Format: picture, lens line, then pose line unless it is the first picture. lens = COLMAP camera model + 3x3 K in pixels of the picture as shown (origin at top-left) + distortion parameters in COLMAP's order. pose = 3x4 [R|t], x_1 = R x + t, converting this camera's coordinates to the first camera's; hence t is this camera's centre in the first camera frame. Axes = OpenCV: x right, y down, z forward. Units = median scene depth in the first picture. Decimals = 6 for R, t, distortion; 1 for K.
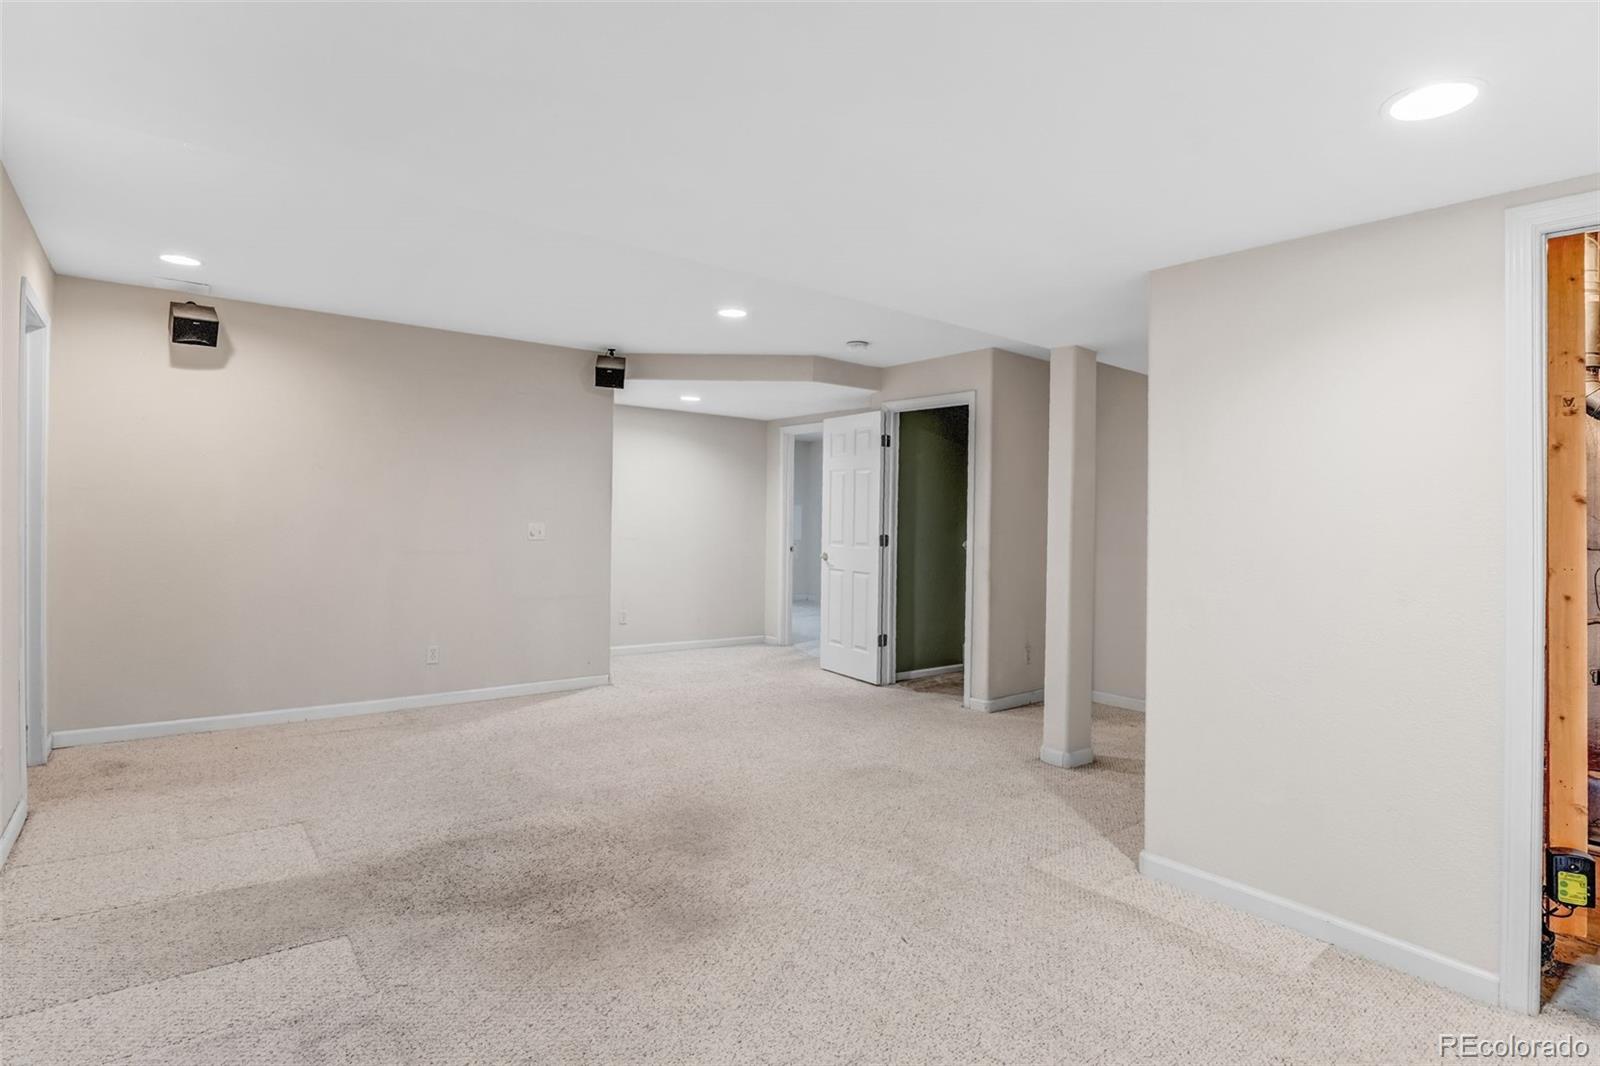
lens RADIAL K [[810.0, 0, 795.5], [0, 810.0, 536.9], [0, 0, 1]] dist [-0.010432, 0.000266]
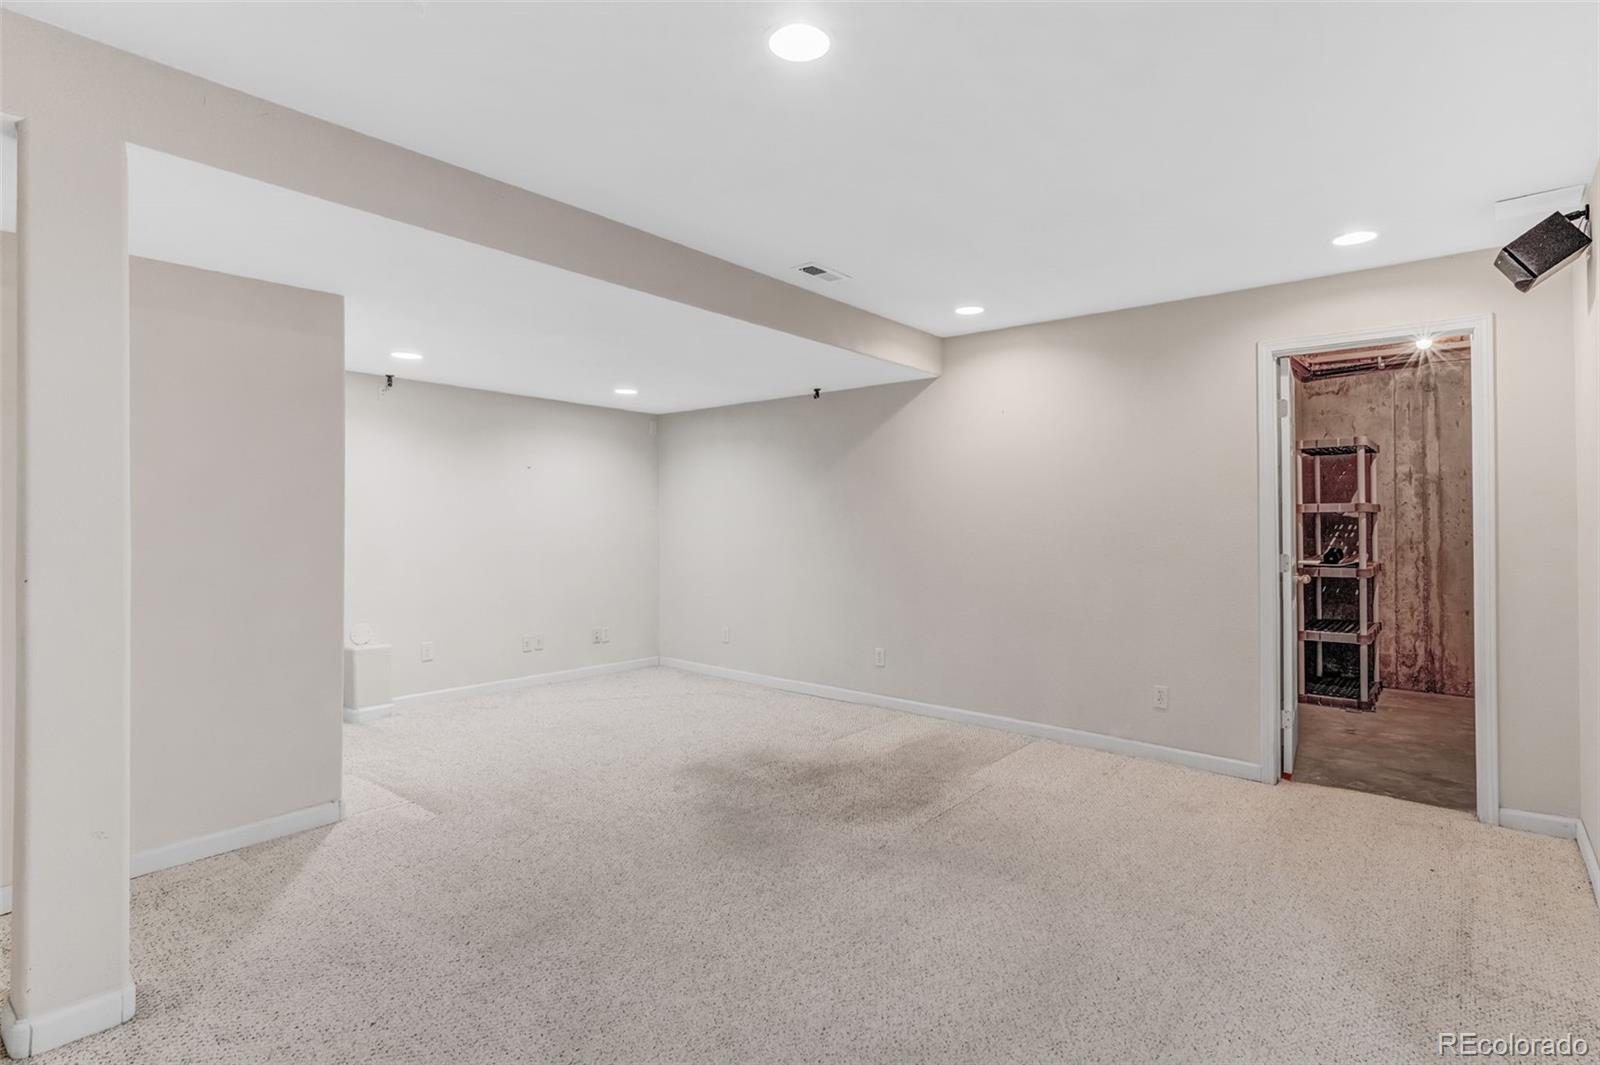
lens RADIAL K [[810.0, 0, 795.5], [0, 810.0, 536.4], [0, 0, 1]] dist [-0.010432, 0.000266]
pose [[-0.980360, -0.025275, -0.195591, 0.018131], [-0.032642, 0.998870, 0.034536, -0.057798], [0.194498, 0.040242, -0.980077, 2.105089]]
